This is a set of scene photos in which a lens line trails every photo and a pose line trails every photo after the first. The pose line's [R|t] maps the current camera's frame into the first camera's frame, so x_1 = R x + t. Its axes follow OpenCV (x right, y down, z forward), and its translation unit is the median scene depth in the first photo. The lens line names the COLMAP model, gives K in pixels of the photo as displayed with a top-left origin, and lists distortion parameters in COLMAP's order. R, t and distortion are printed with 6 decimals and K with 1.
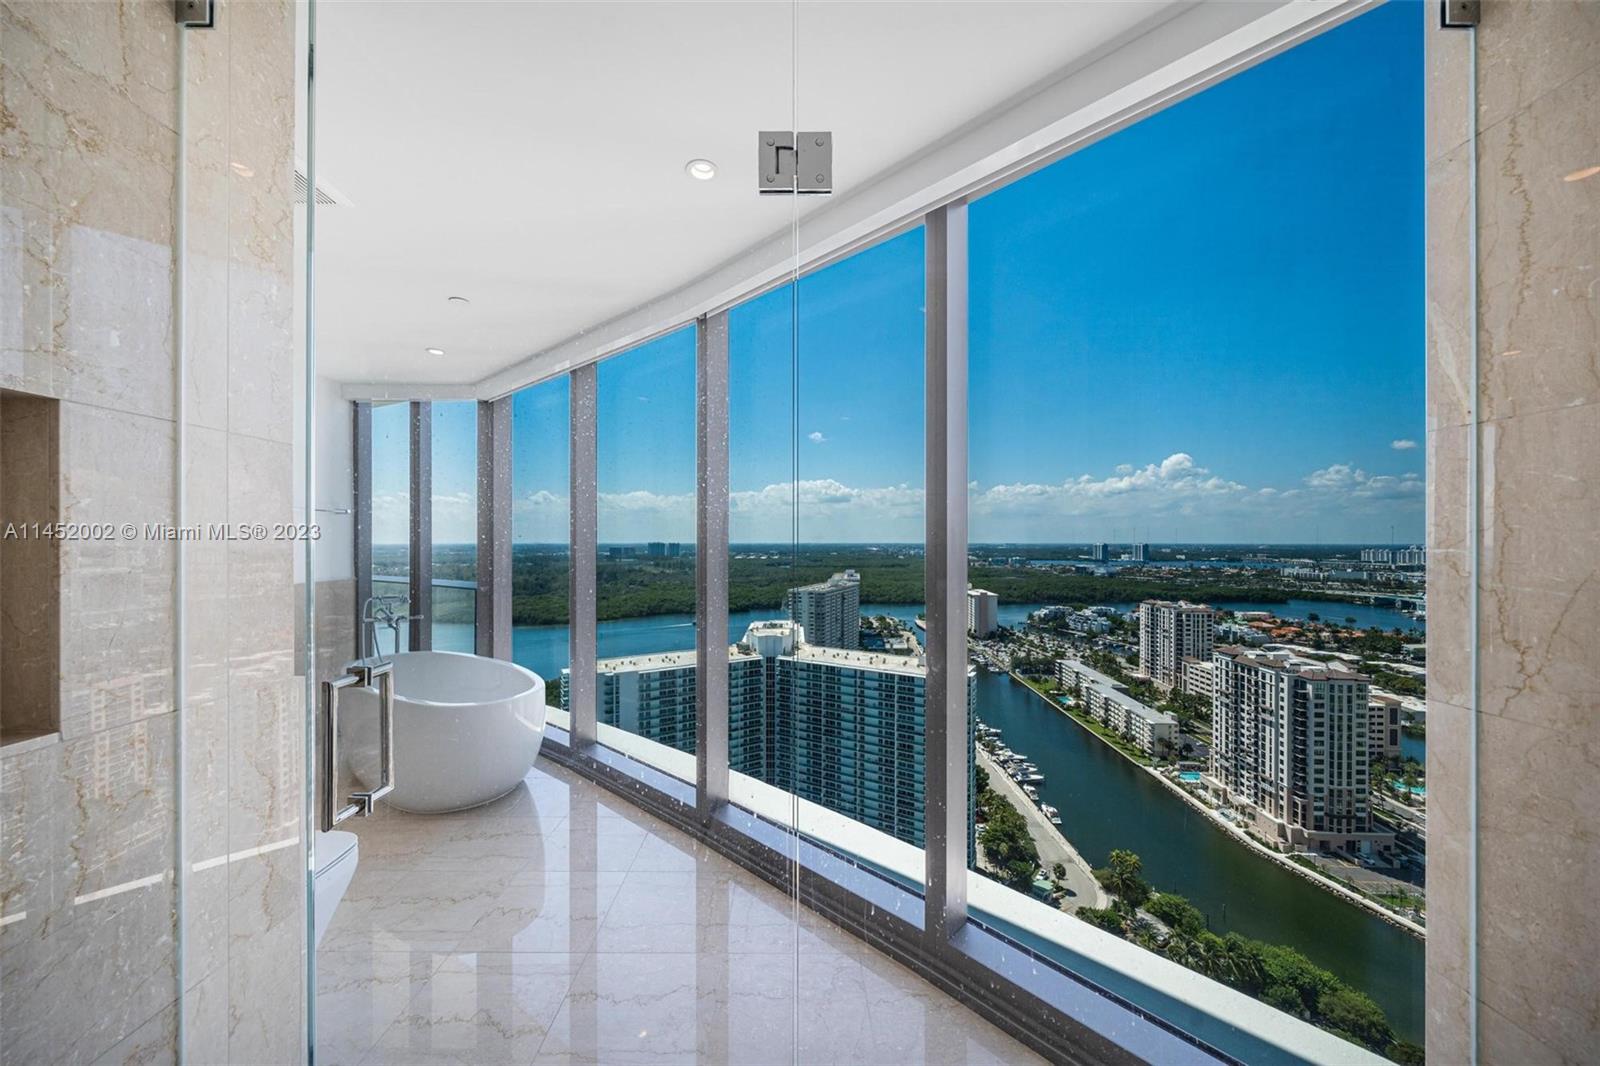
lens RADIAL K [[556.1, 0, 801.1], [0, 556.1, 538.4], [0, 0, 1]] dist [-0.004687, 0.000487]
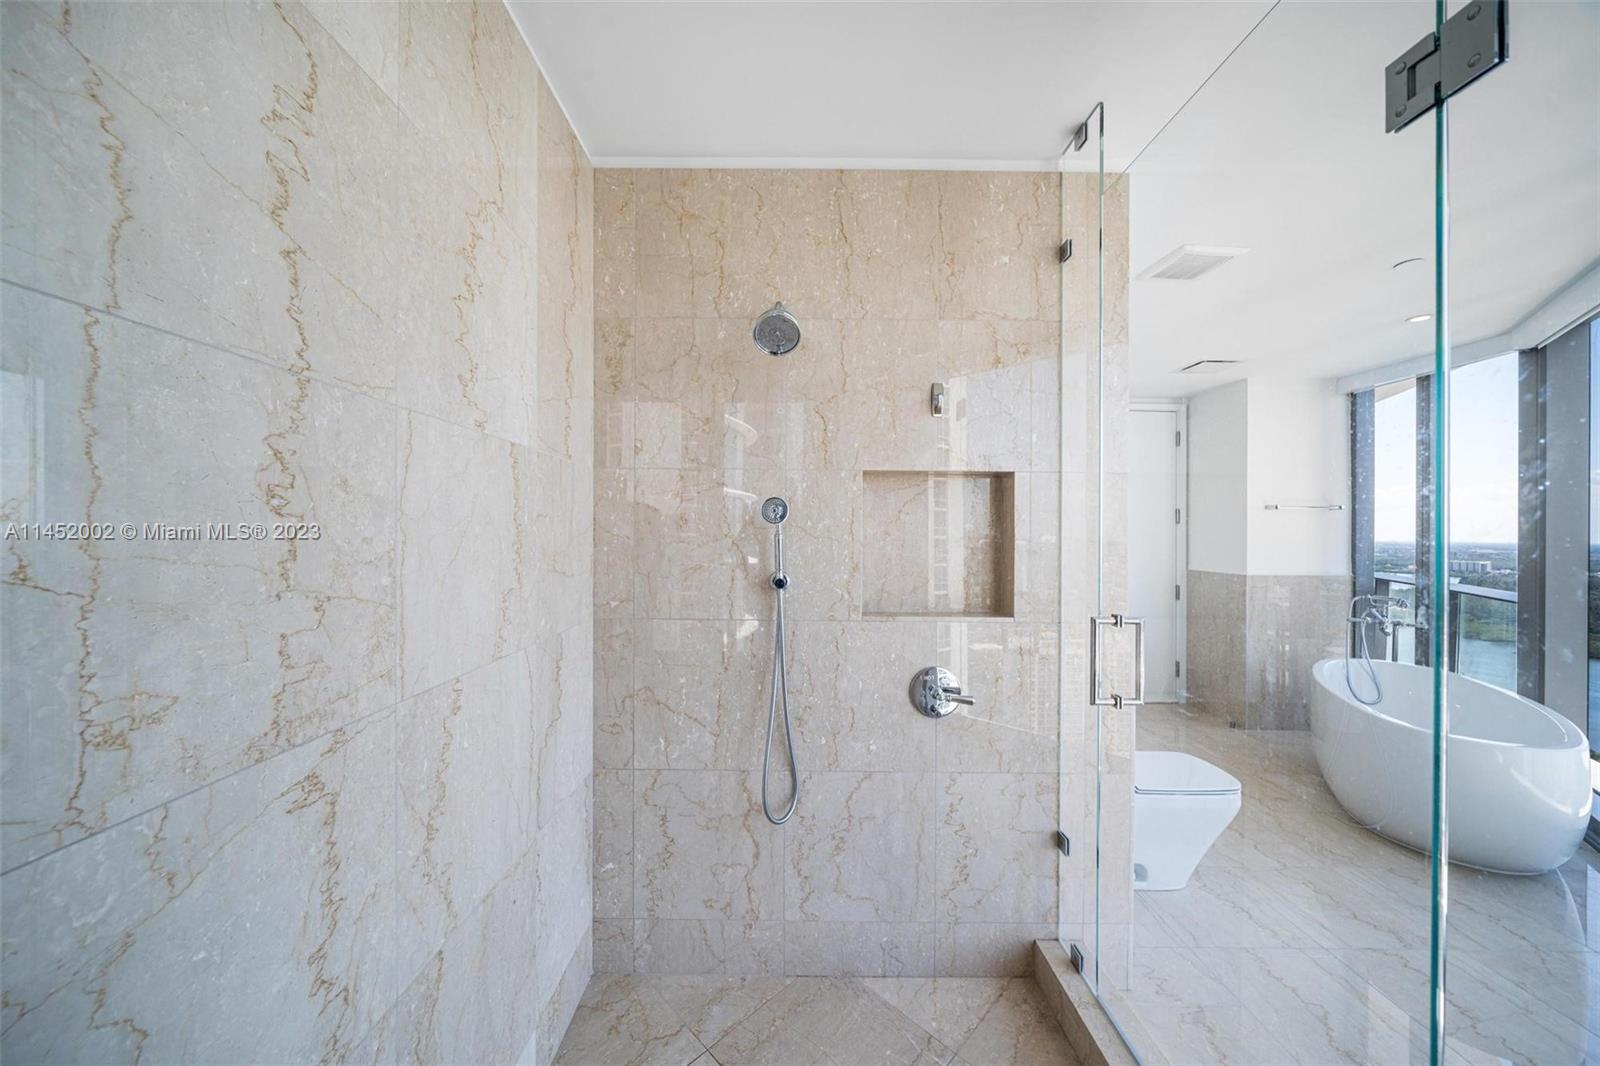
lens RADIAL K [[556.1, 0, 795.6], [0, 556.1, 534.4], [0, 0, 1]] dist [-0.004687, 0.000487]
pose [[0.049815, -0.002974, -0.998754, 0.097236], [-0.001697, 0.999994, -0.003063, 0.000609], [0.998757, 0.001848, 0.049810, -0.002849]]
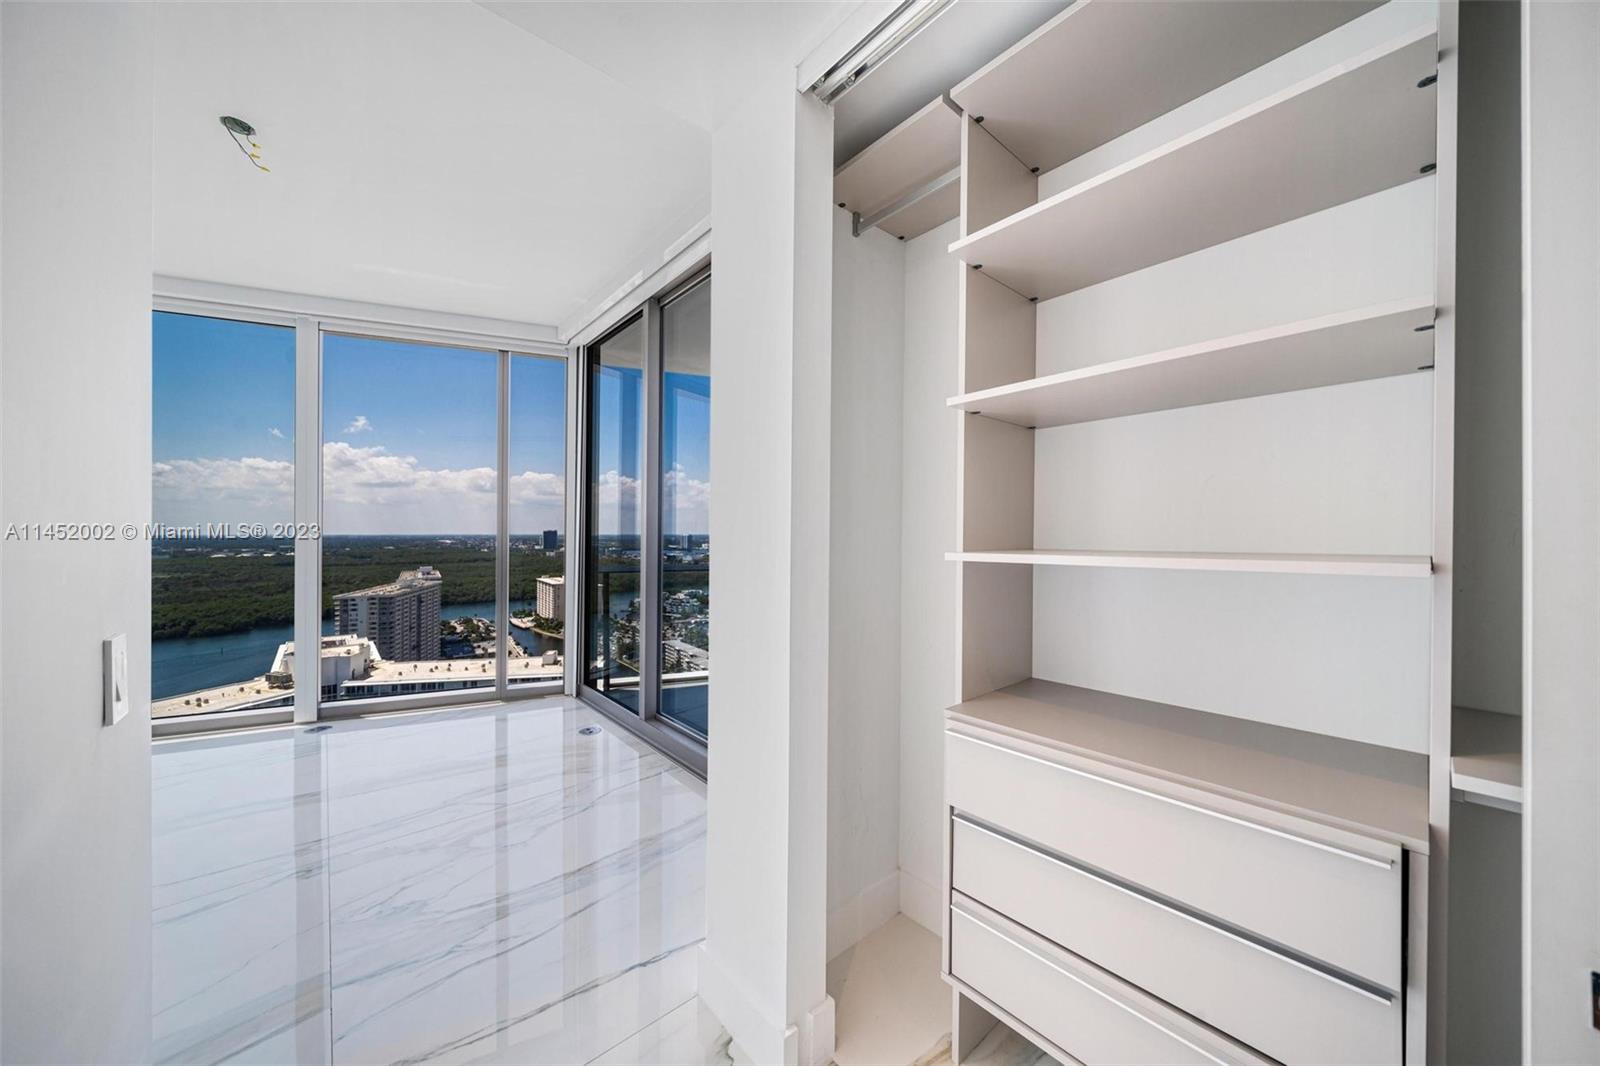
lens RADIAL K [[556.1, 0, 807.2], [0, 556.1, 535.2], [0, 0, 1]] dist [-0.004687, 0.000487]
pose [[0.741228, -0.004404, 0.671239, -0.070071], [-0.002966, 0.999947, 0.009835, 0.000424], [-0.671247, -0.009281, 0.741176, 0.010470]]
